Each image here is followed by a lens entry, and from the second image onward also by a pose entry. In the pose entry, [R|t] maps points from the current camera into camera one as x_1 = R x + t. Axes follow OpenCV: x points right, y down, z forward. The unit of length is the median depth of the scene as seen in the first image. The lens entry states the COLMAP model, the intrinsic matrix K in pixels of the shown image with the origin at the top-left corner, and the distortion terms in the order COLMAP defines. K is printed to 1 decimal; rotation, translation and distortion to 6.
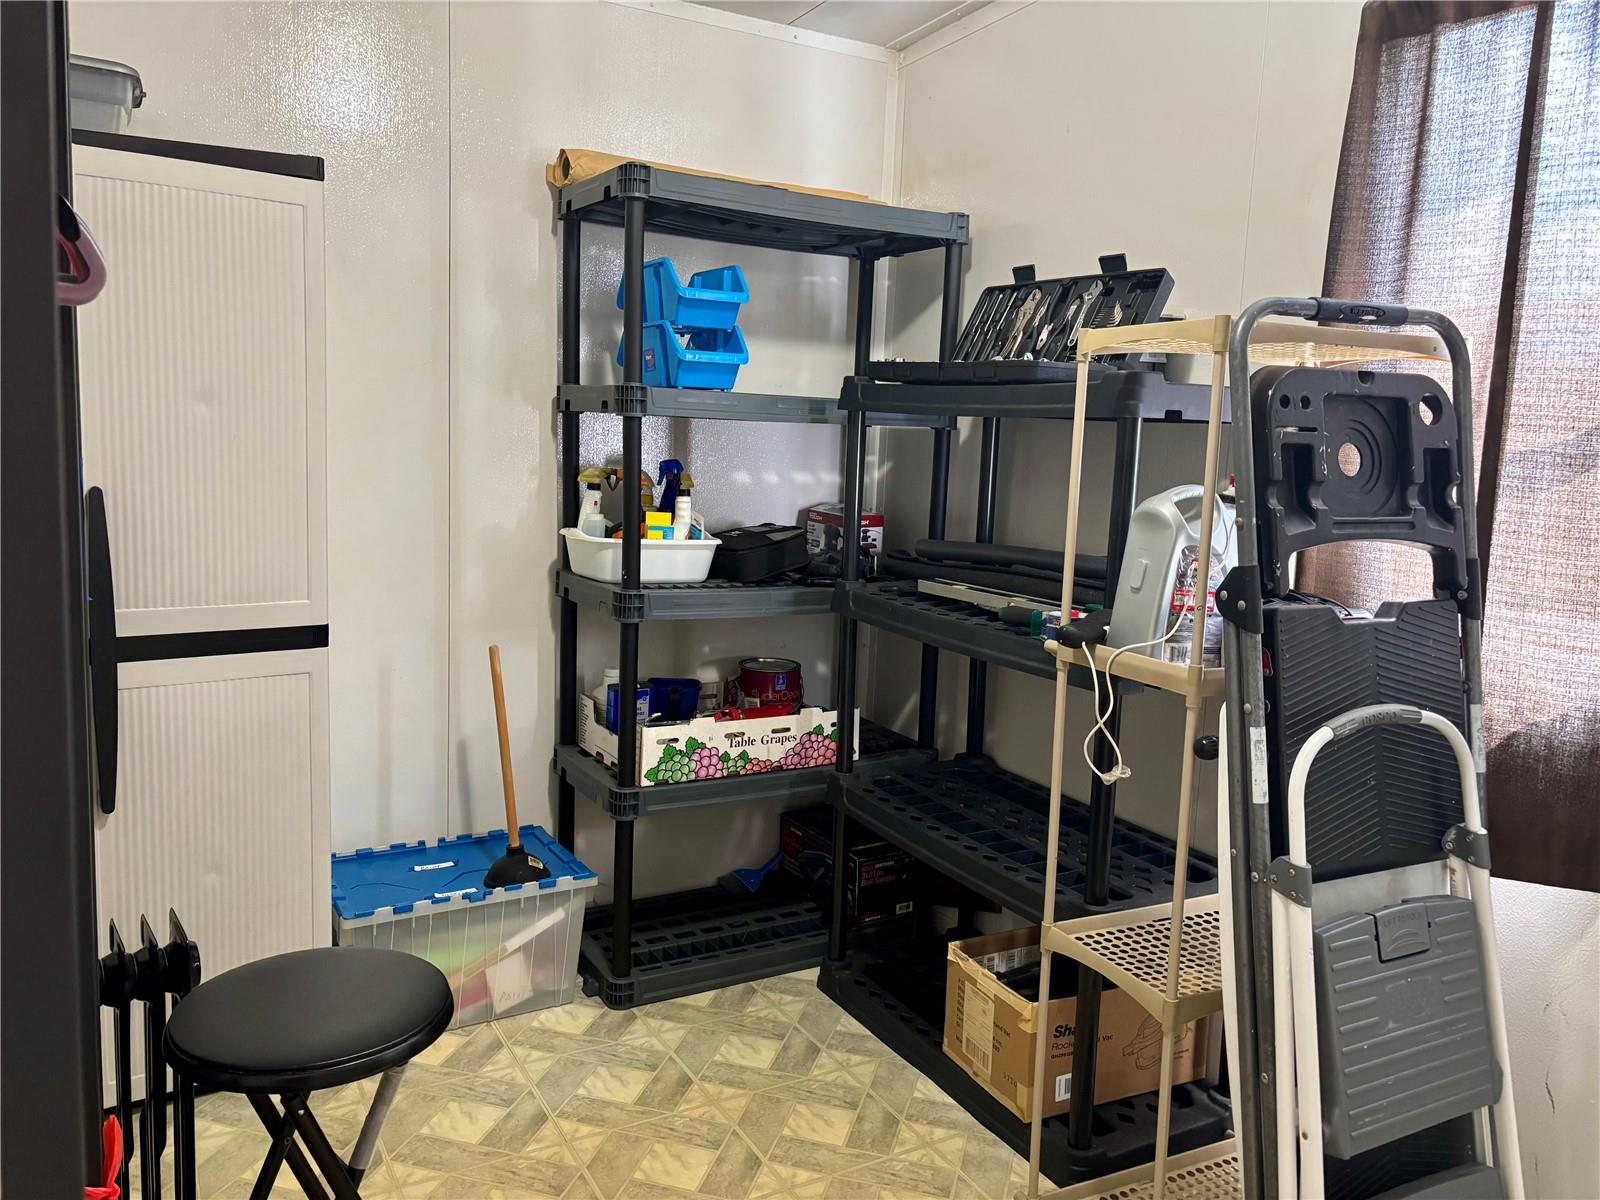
lens RADIAL K [[1199.1, 0, 799.5], [0, 1199.1, 588.0], [0, 0, 1]] dist [0.054510, -0.059250]
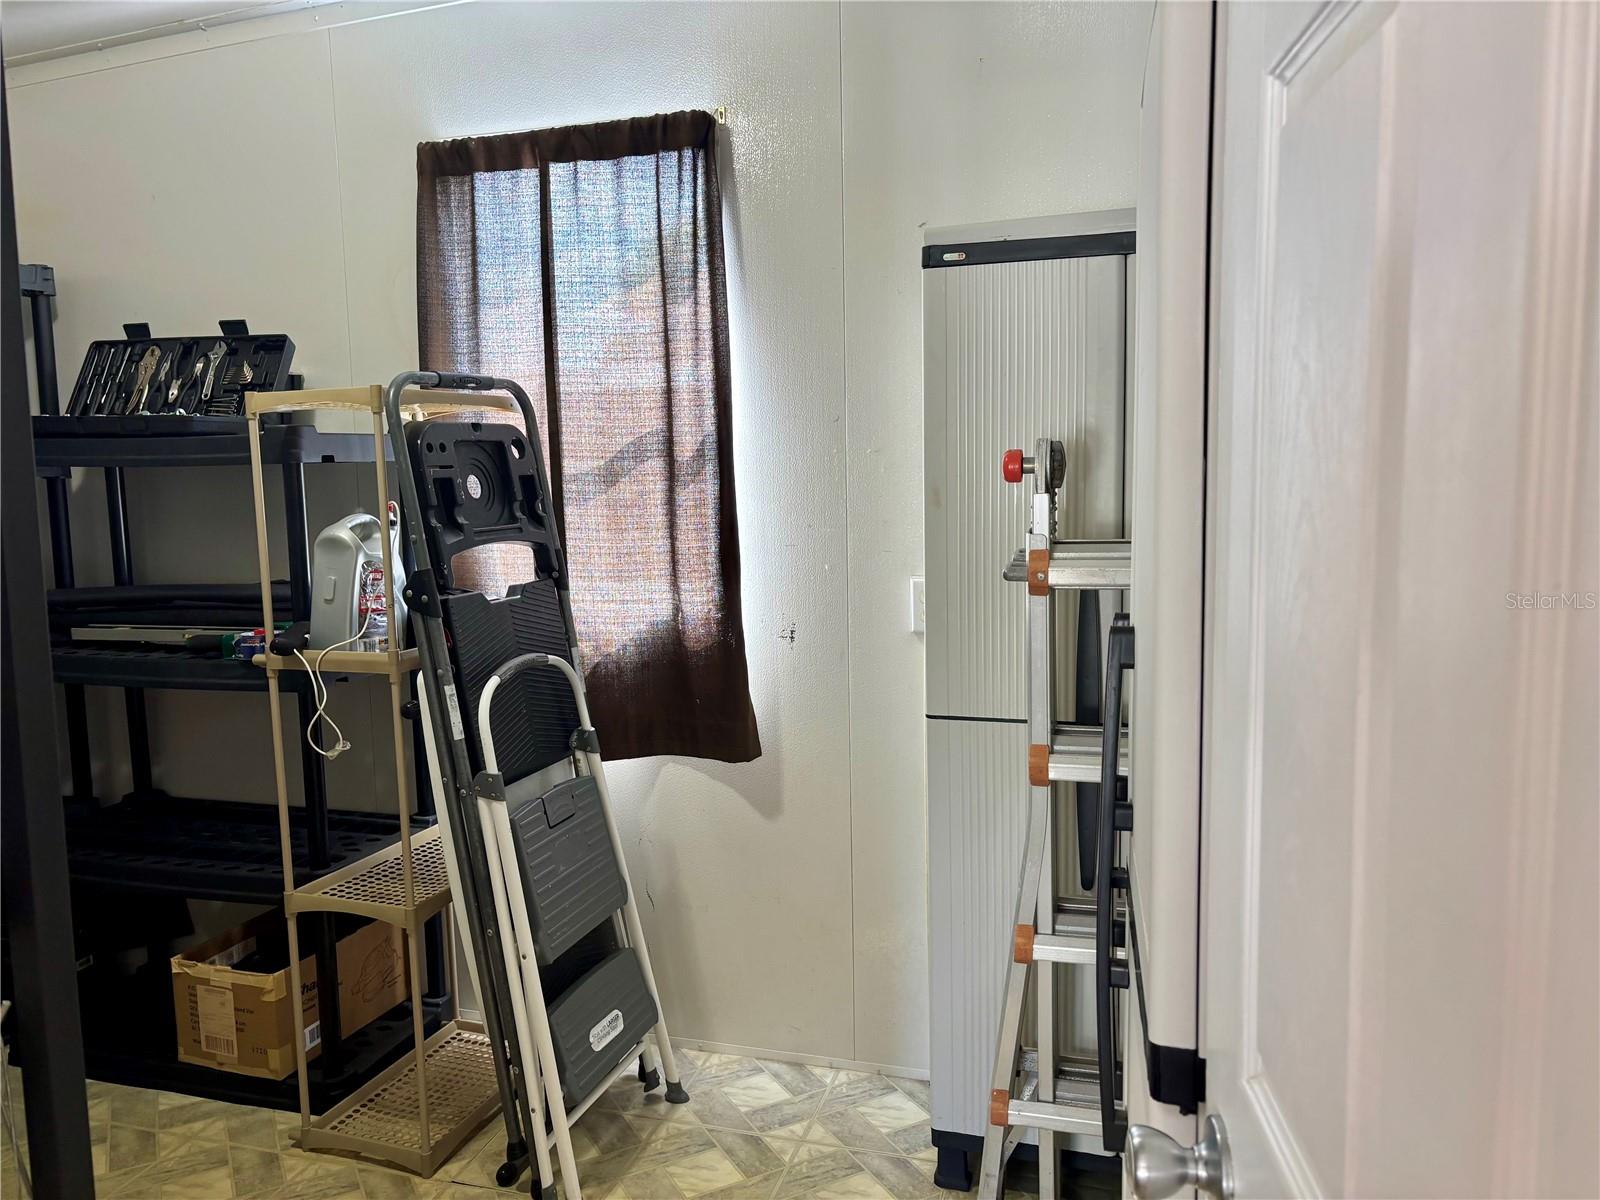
lens RADIAL K [[1199.1, 0, 795.1], [0, 1199.1, 601.6], [0, 0, 1]] dist [0.054510, -0.059250]
pose [[0.719252, -0.131499, 0.682191, -0.217246], [0.137589, 0.989437, 0.045660, 0.010904], [-0.680989, 0.061021, 0.729747, -0.228179]]
